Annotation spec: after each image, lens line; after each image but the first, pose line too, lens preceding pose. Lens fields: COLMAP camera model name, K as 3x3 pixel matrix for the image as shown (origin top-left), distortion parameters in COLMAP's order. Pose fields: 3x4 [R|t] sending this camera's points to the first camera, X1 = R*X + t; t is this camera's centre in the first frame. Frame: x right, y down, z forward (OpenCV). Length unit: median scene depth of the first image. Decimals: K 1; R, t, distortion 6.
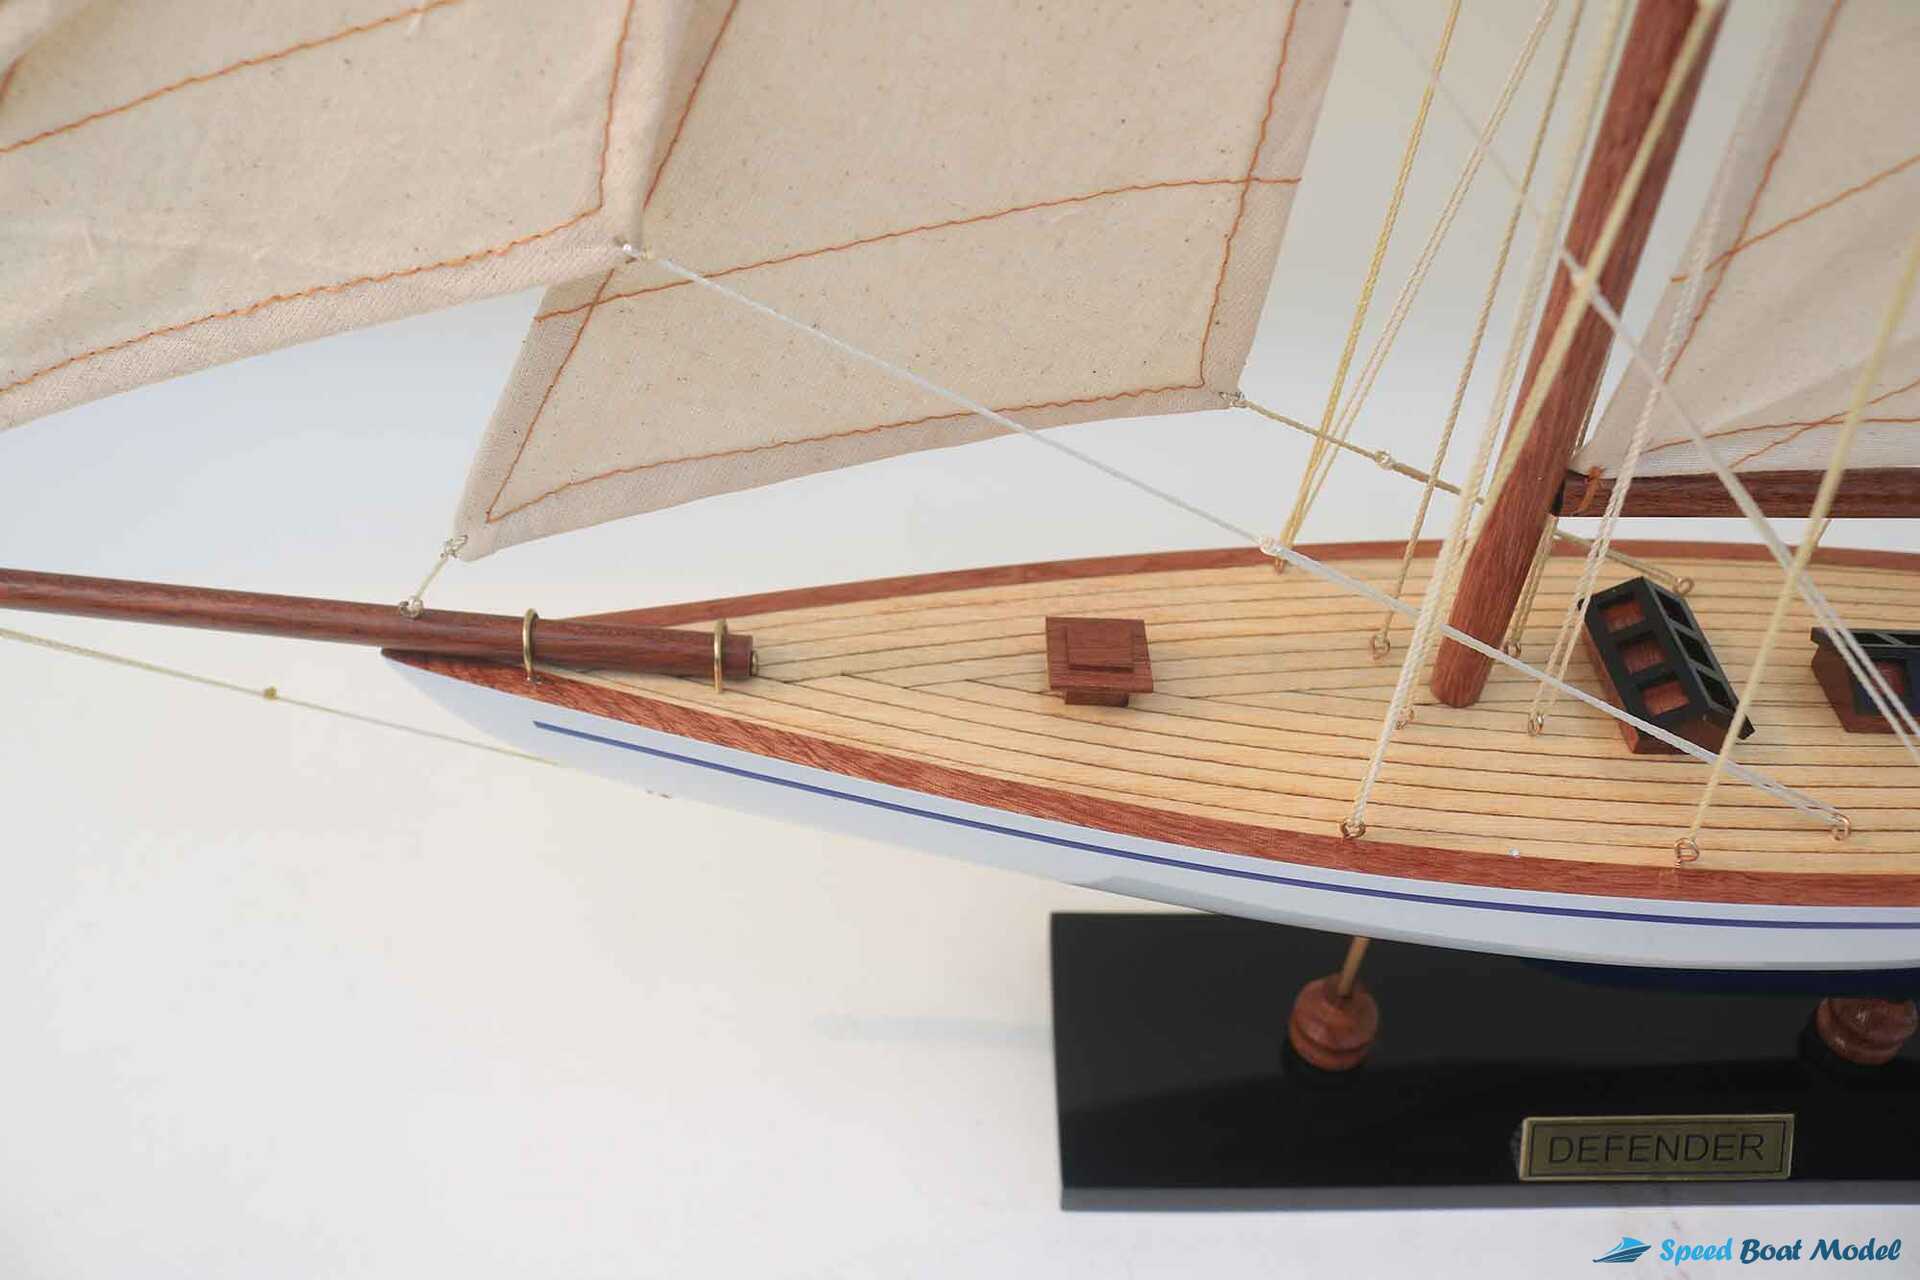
lens RADIAL K [[1588.8, 0, 960.0], [0, 1588.8, 640.0], [0, 0, 1]] dist [-0.167480, 0.123203]
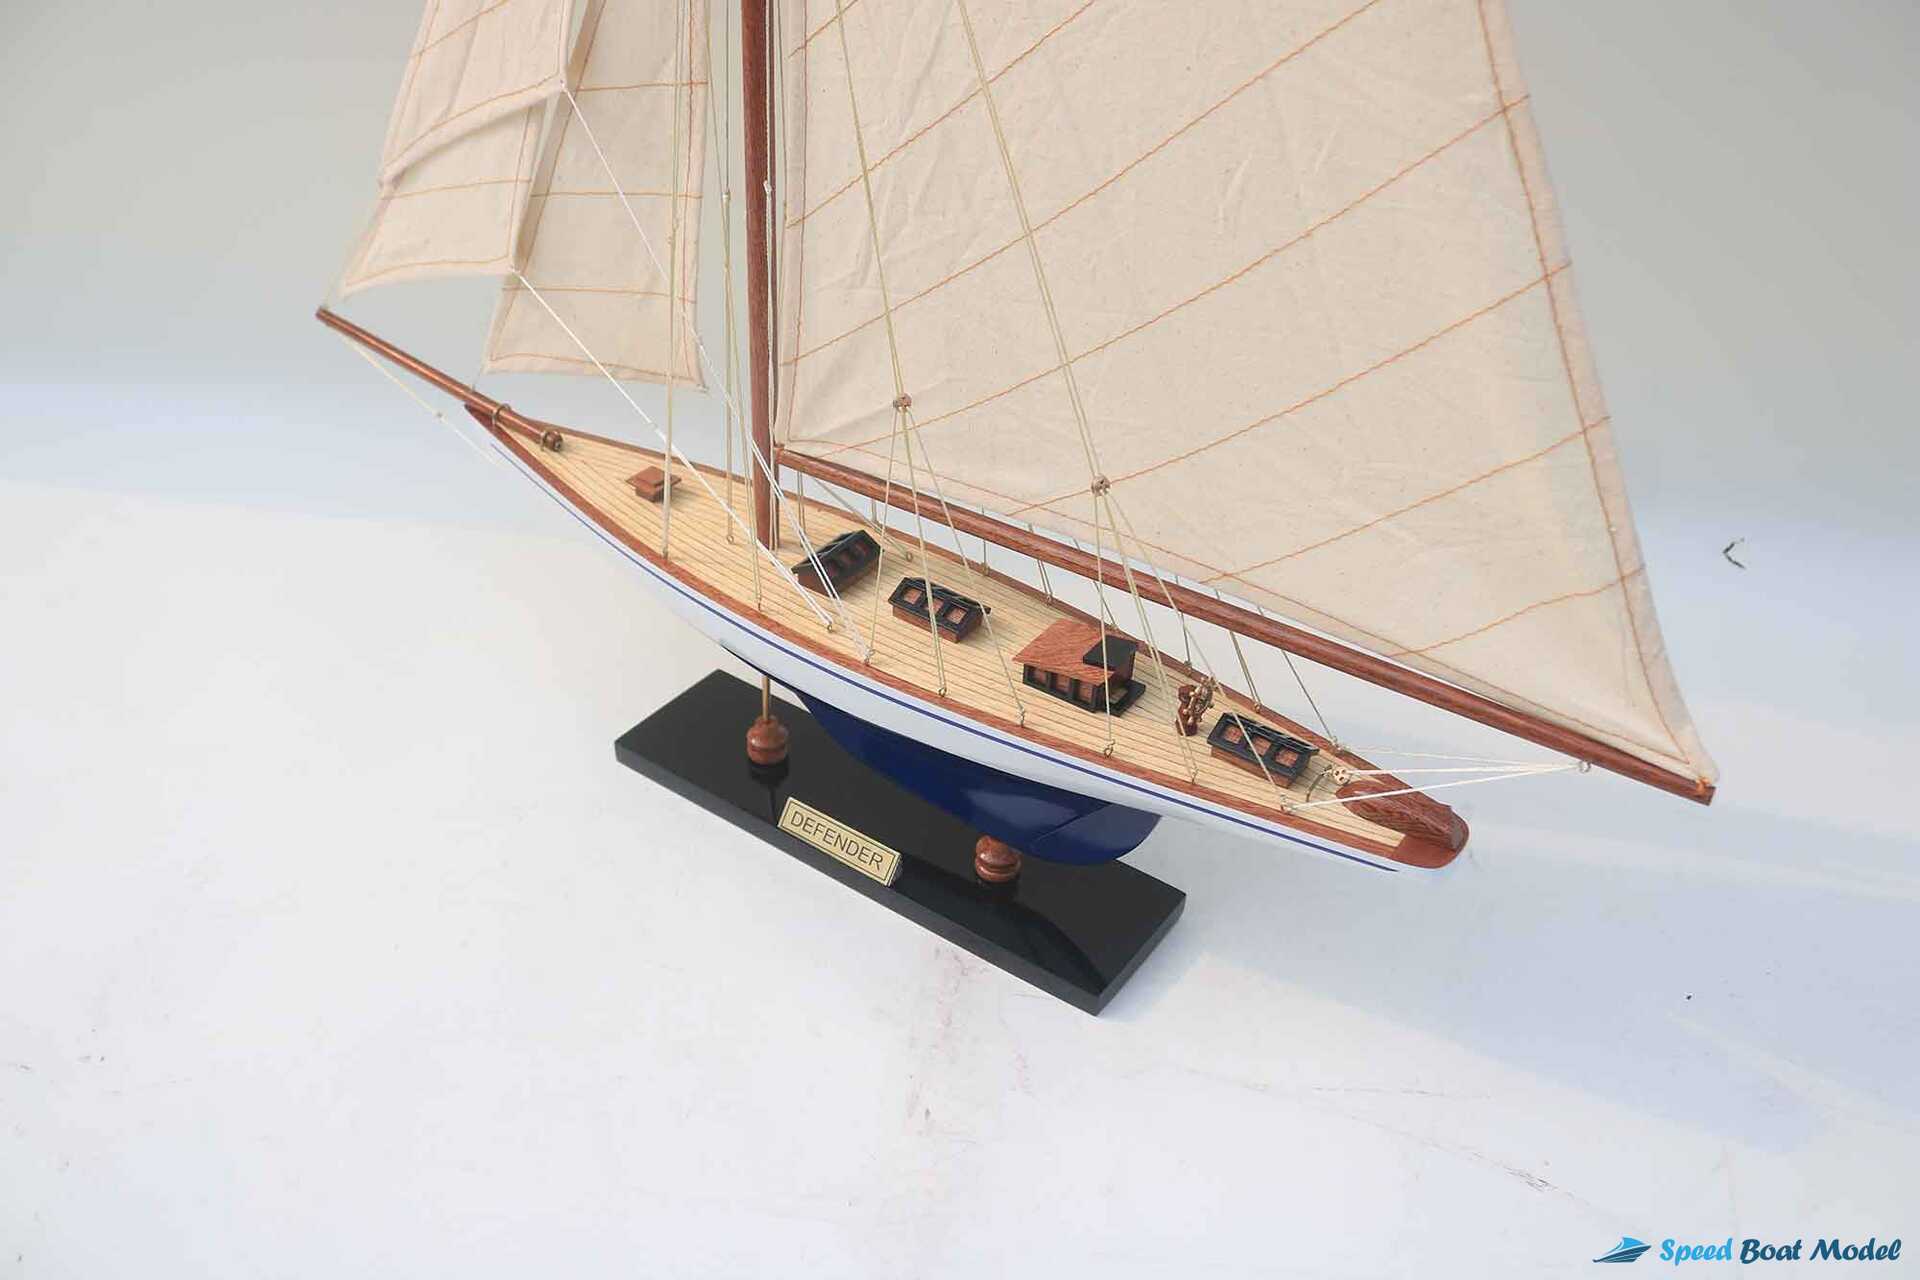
lens RADIAL K [[1588.8, 0, 960.0], [0, 1588.8, 640.0], [0, 0, 1]] dist [-0.167480, 0.123203]
pose [[0.819333, 0.338056, -0.463047, 1.608449], [-0.413559, 0.907862, -0.068966, 0.195947], [0.397068, 0.248004, 0.883647, -0.888500]]
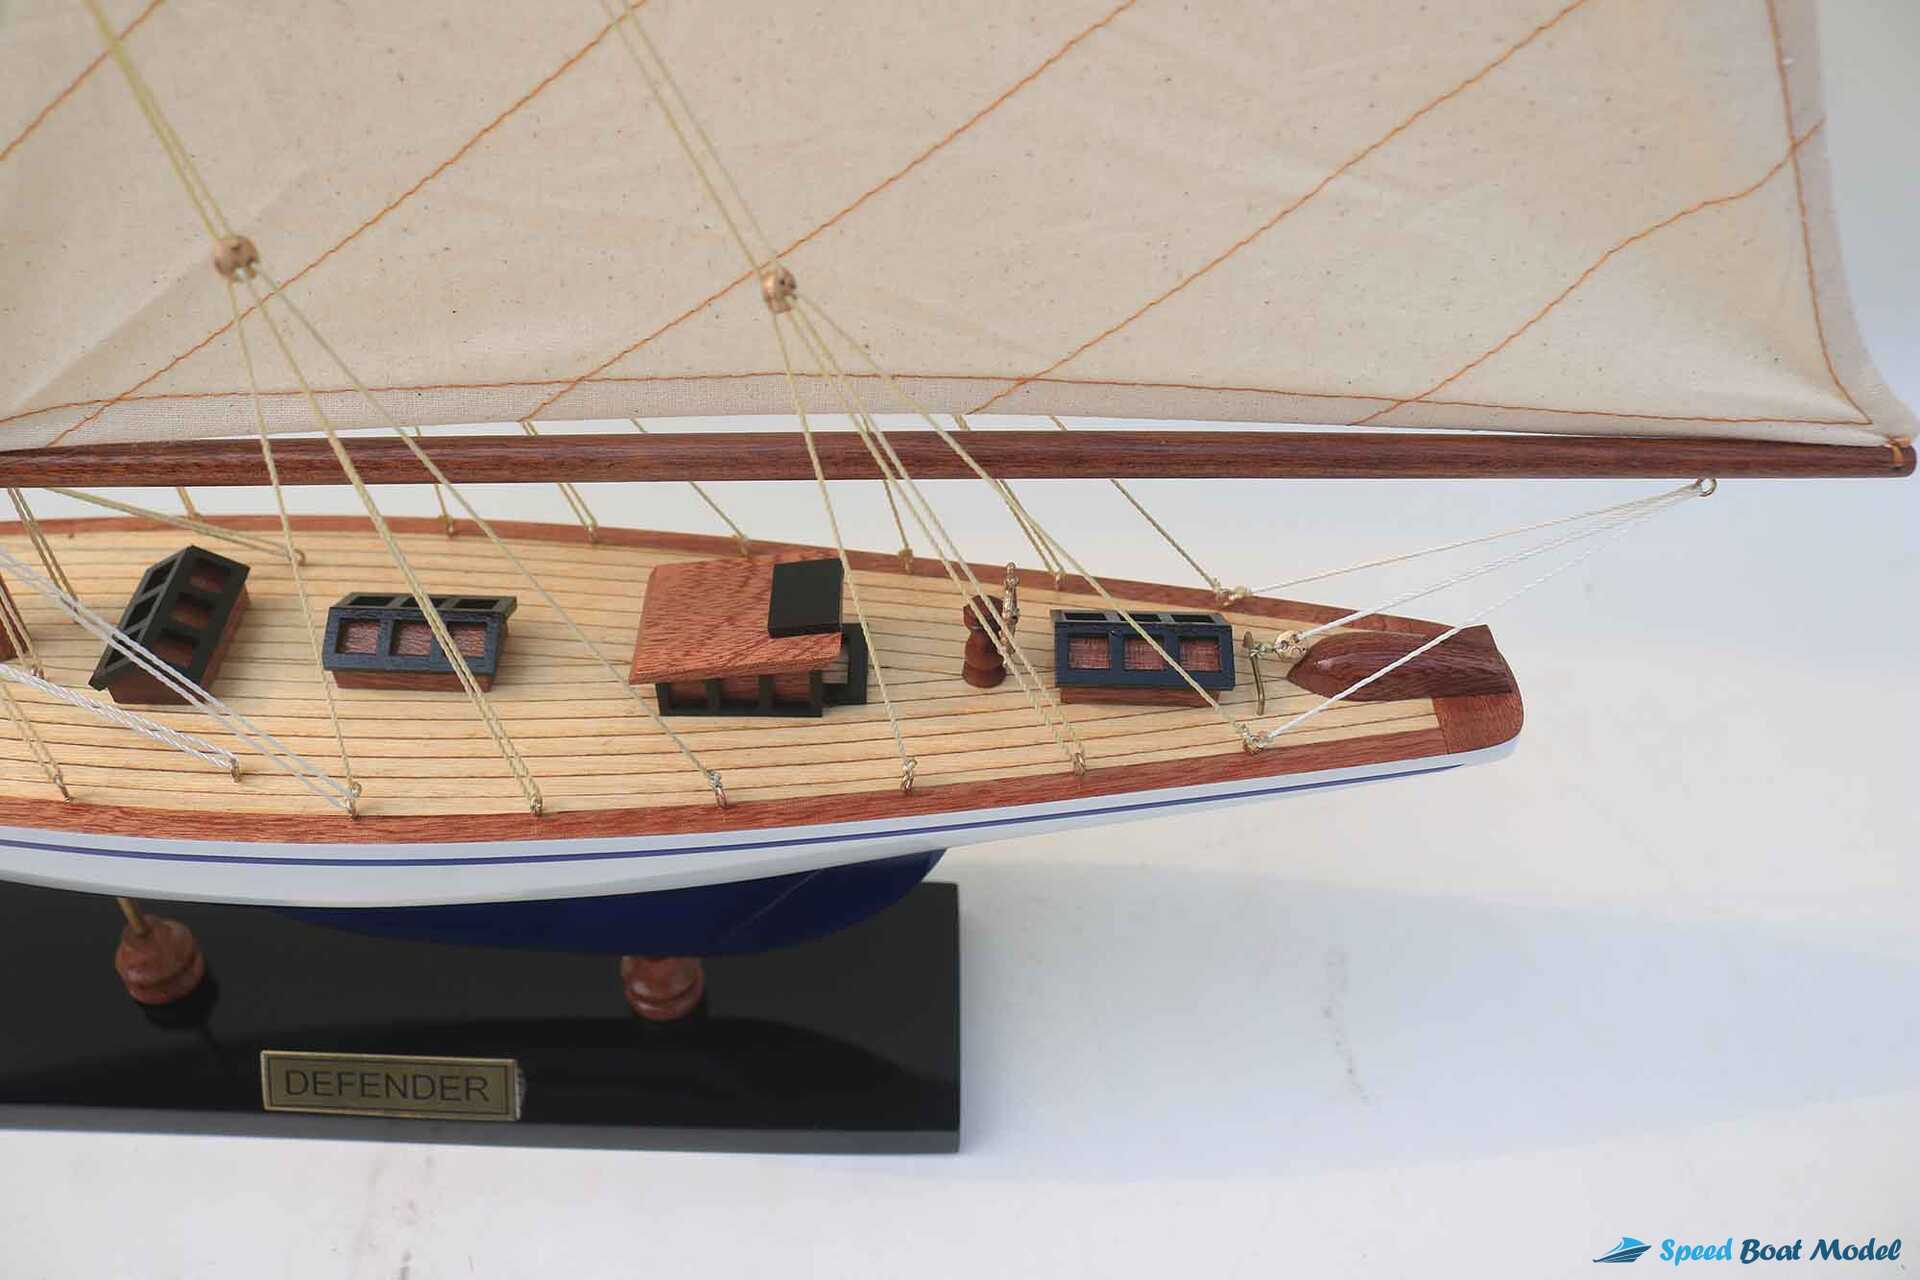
lens RADIAL K [[1588.8, 0, 960.0], [0, 1588.8, 640.0], [0, 0, 1]] dist [-0.167480, 0.123203]
pose [[0.999953, 0.000136, 0.009722, 0.947264], [-0.000042, 0.999954, -0.009630, 0.035230], [-0.009723, 0.009629, 0.999906, -0.095671]]
